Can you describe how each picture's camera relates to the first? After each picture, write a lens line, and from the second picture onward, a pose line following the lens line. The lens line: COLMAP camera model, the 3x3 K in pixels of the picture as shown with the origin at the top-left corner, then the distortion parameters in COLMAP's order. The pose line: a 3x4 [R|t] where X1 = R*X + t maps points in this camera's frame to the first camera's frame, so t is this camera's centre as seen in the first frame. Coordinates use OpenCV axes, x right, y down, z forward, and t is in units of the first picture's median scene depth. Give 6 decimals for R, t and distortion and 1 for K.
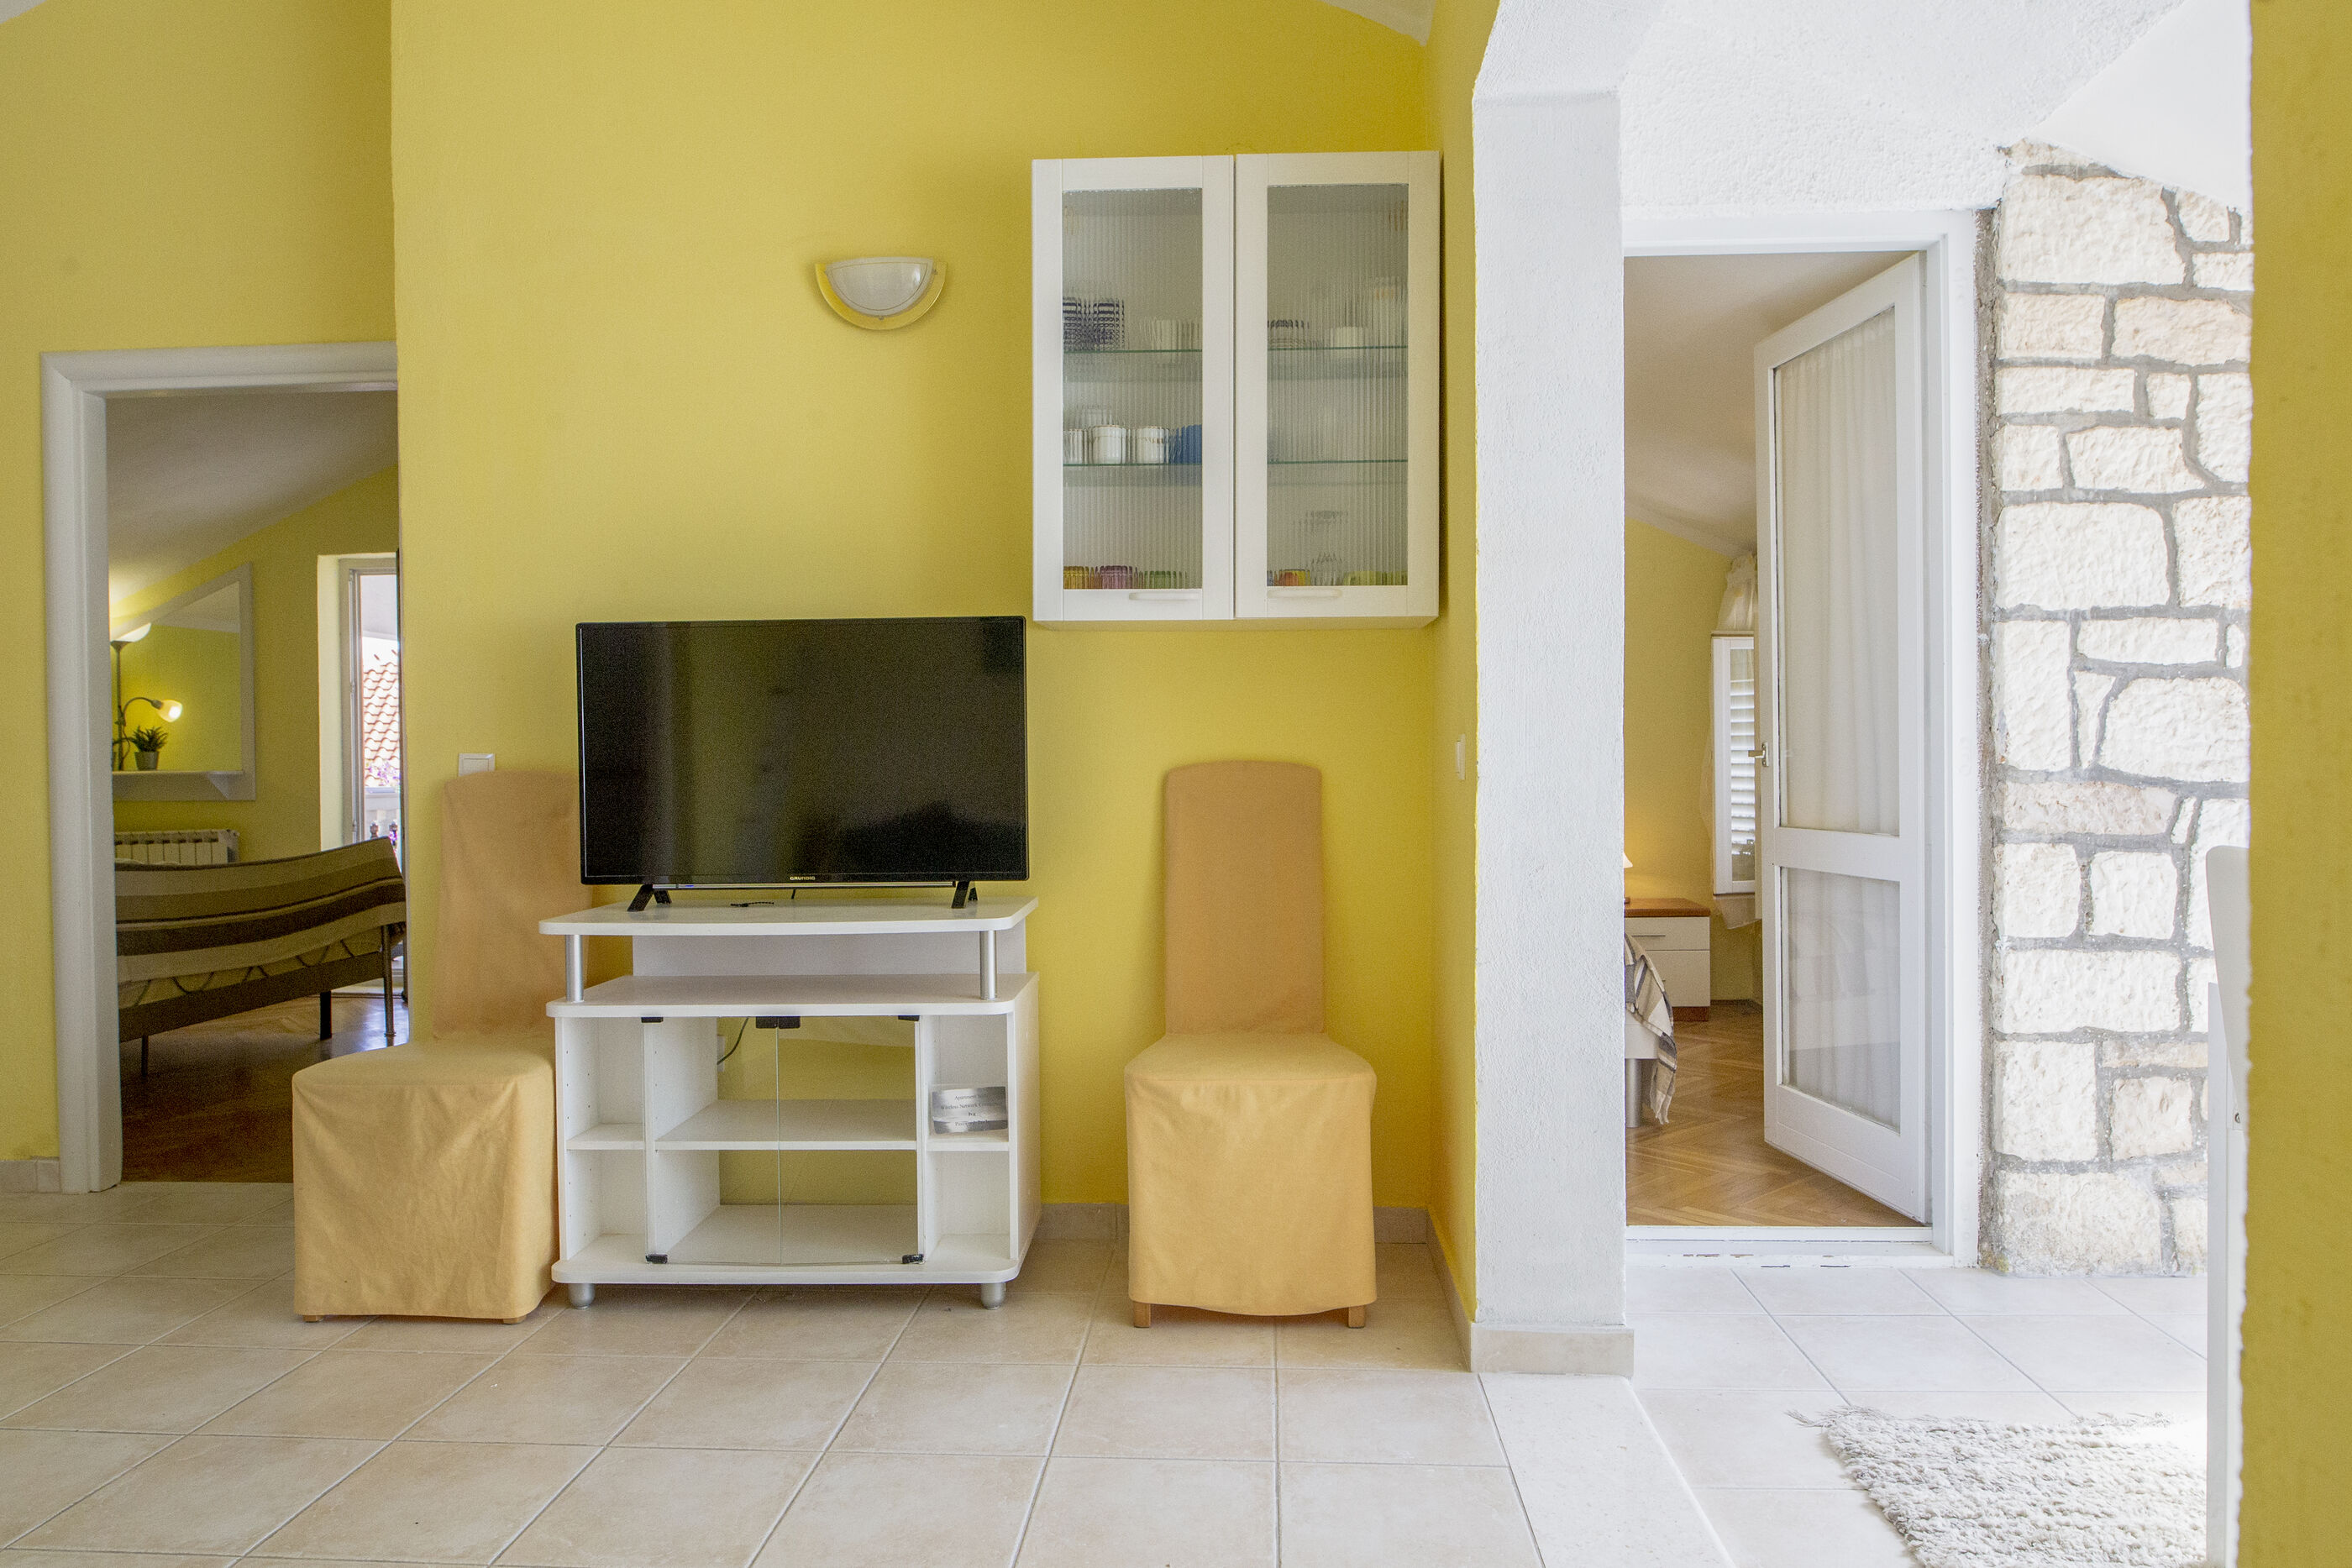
lens RADIAL K [[1455.2, 0, 1176.0], [0, 1455.2, 784.0], [0, 0, 1]] dist [-0.020496, -0.000611]
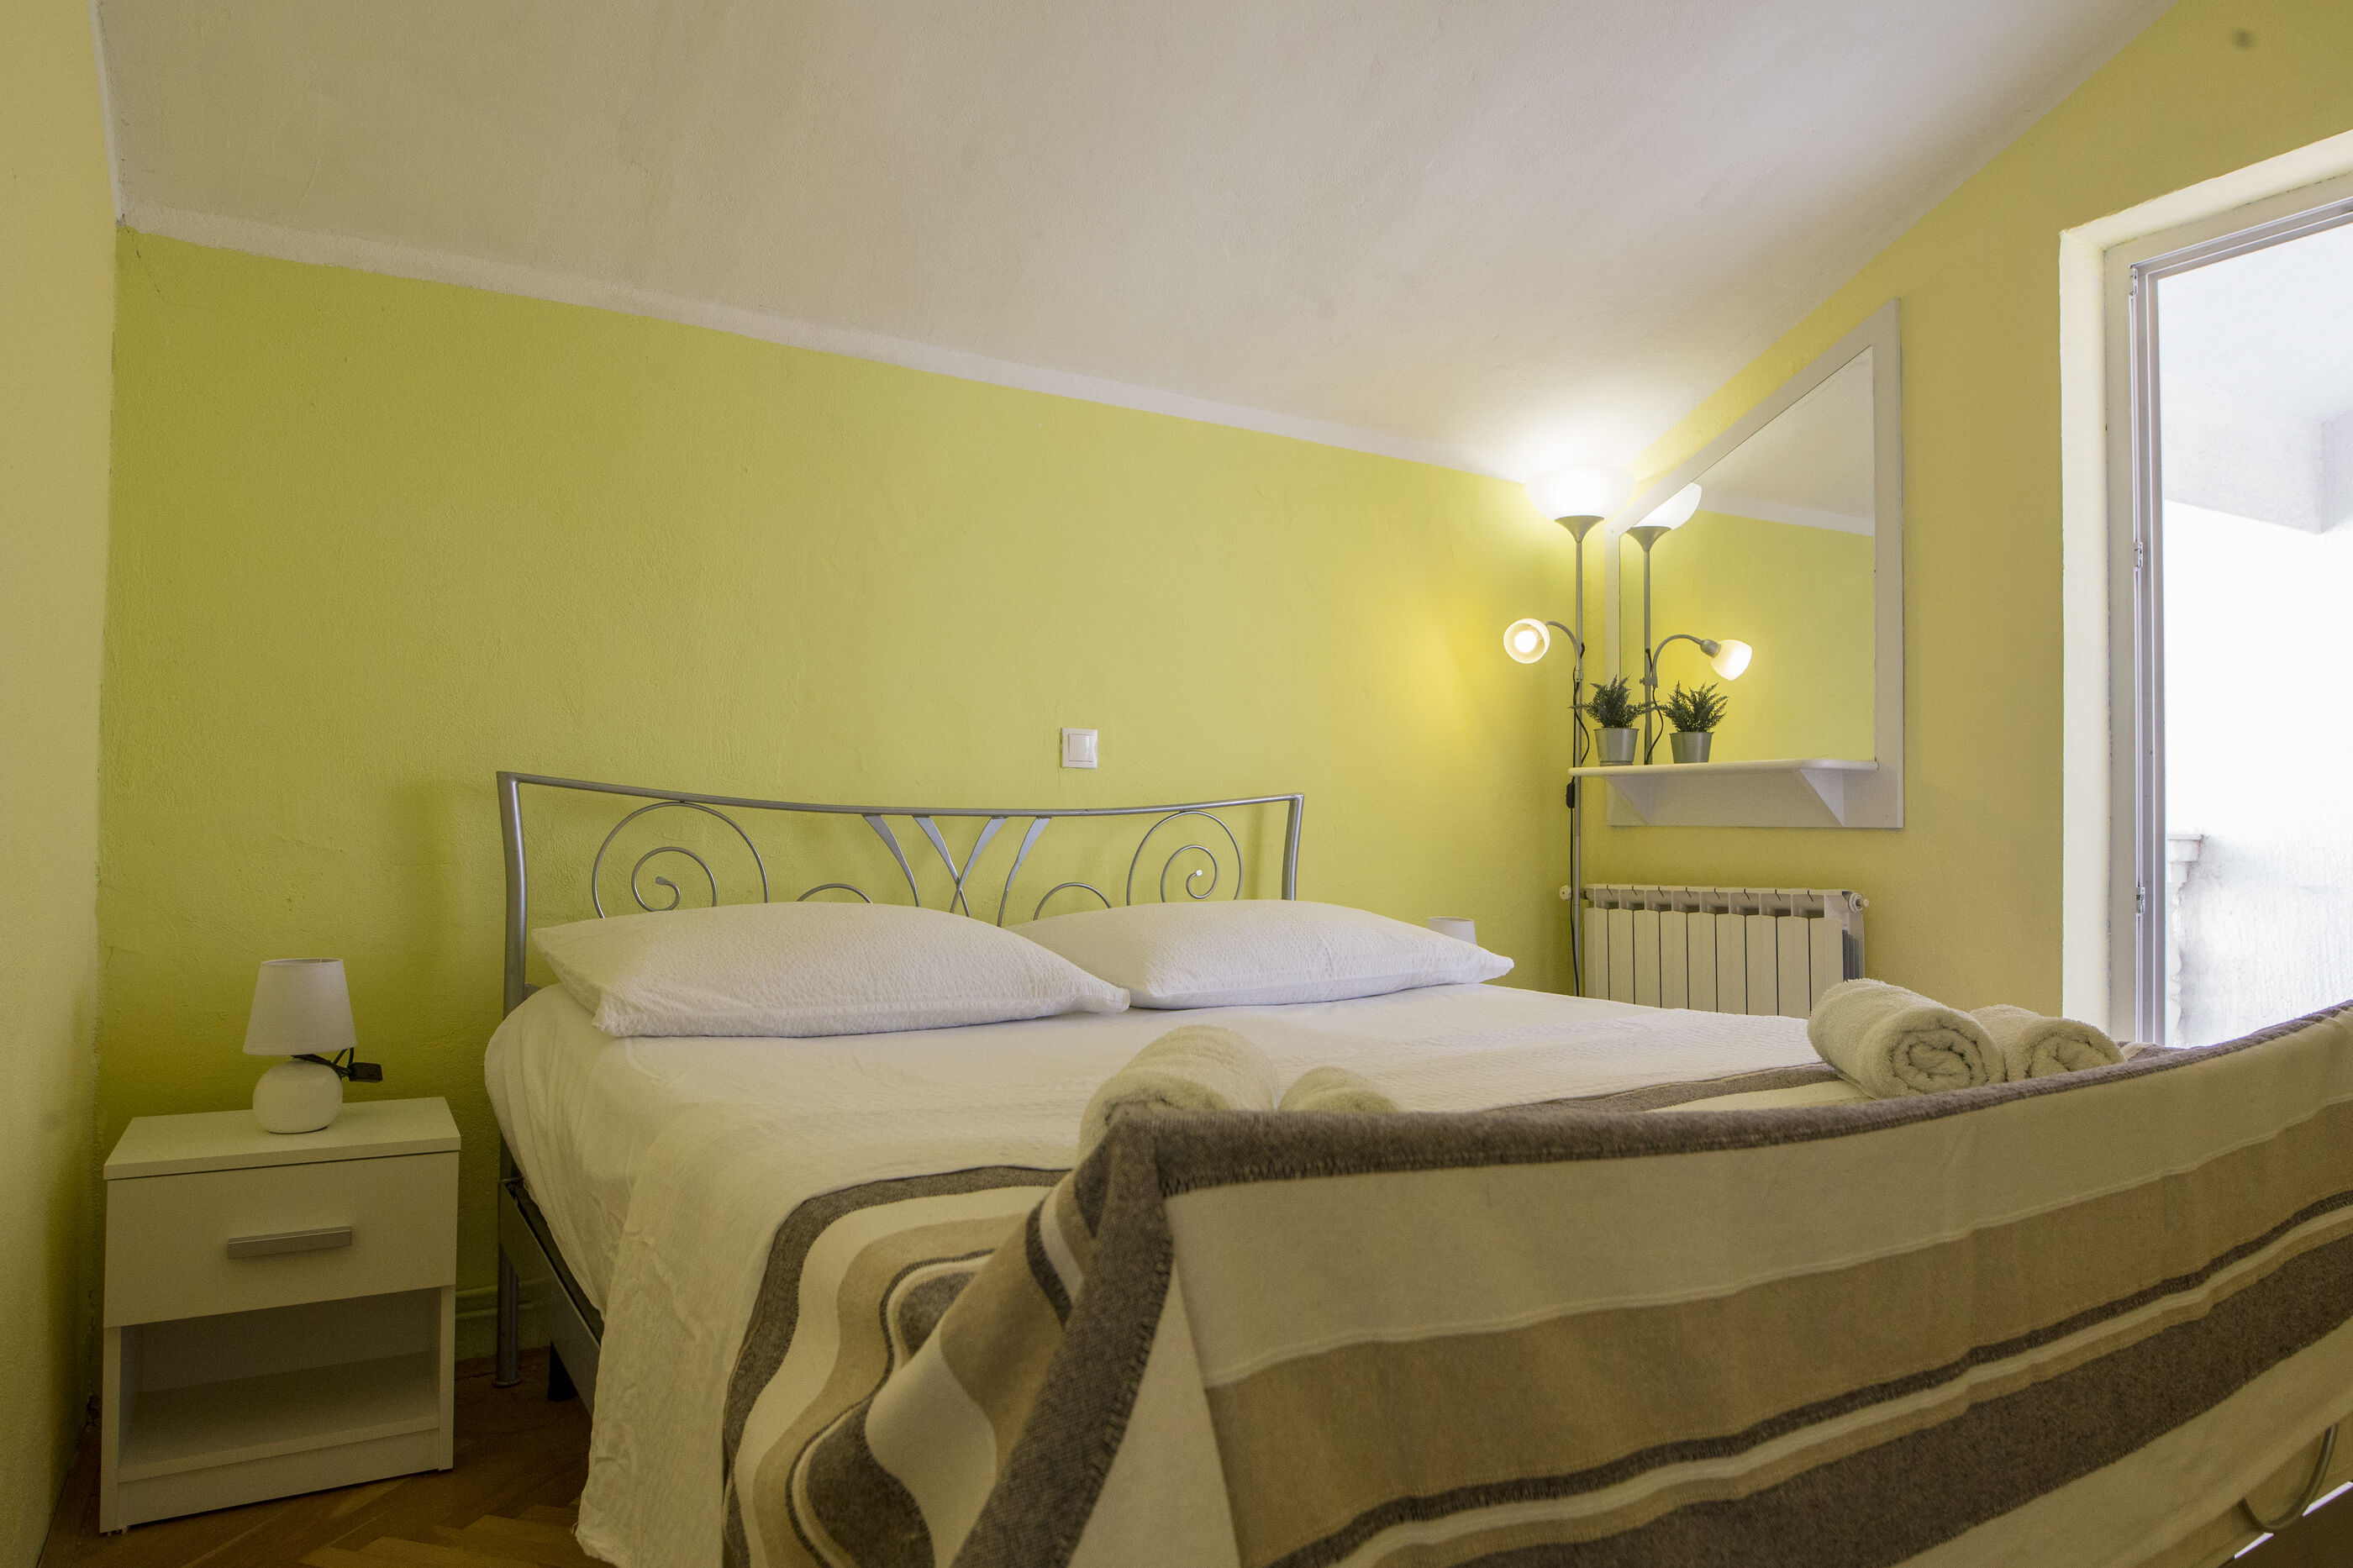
lens RADIAL K [[1449.3, 0, 1154.9], [0, 1449.3, 786.5], [0, 0, 1]] dist [0.001953, -0.031747]
pose [[0.556007, -0.005671, -0.831158, -0.391843], [-0.030008, 0.999188, -0.026892, 0.016975], [0.830635, 0.039894, 0.555386, 0.555316]]
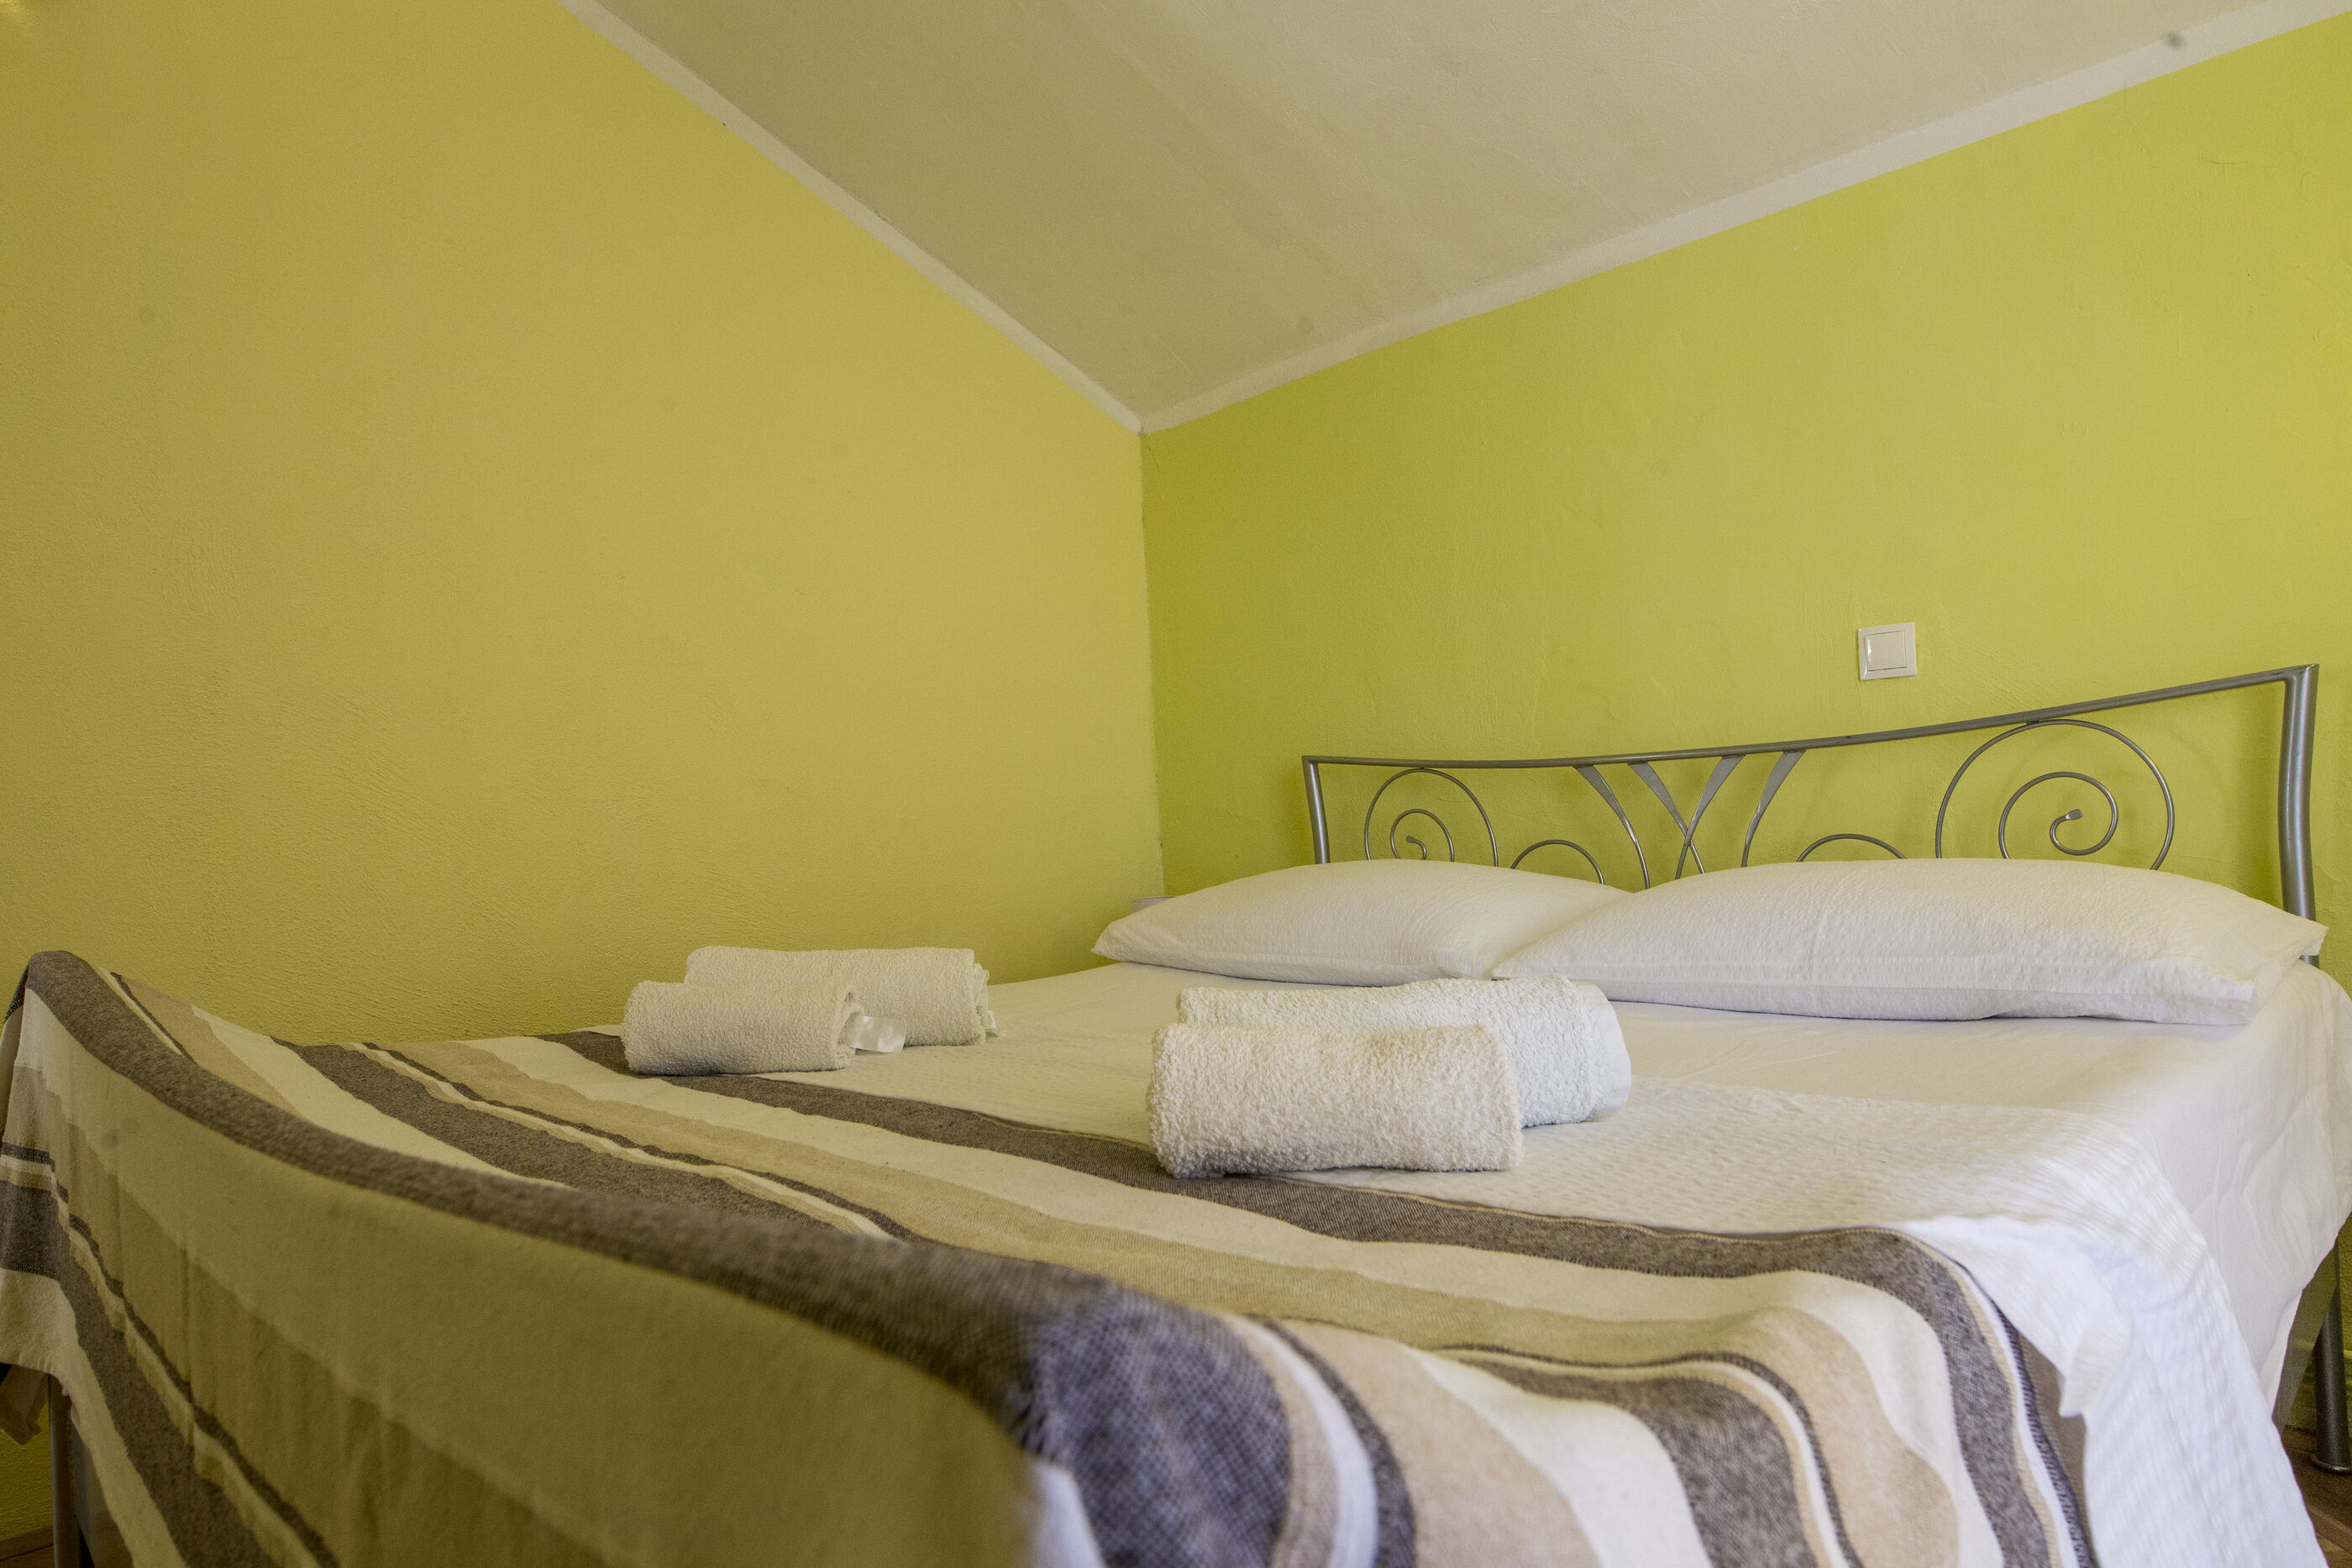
lens RADIAL K [[1361.4, 0, 1169.8], [0, 1361.4, 787.2], [0, 0, 1]] dist [-0.020056, -0.001839]
pose [[-0.696243, 0.029083, -0.717217, -0.440322], [0.046844, 0.998890, -0.004969, 0.018604], [0.716276, -0.037057, -0.696832, 0.879271]]
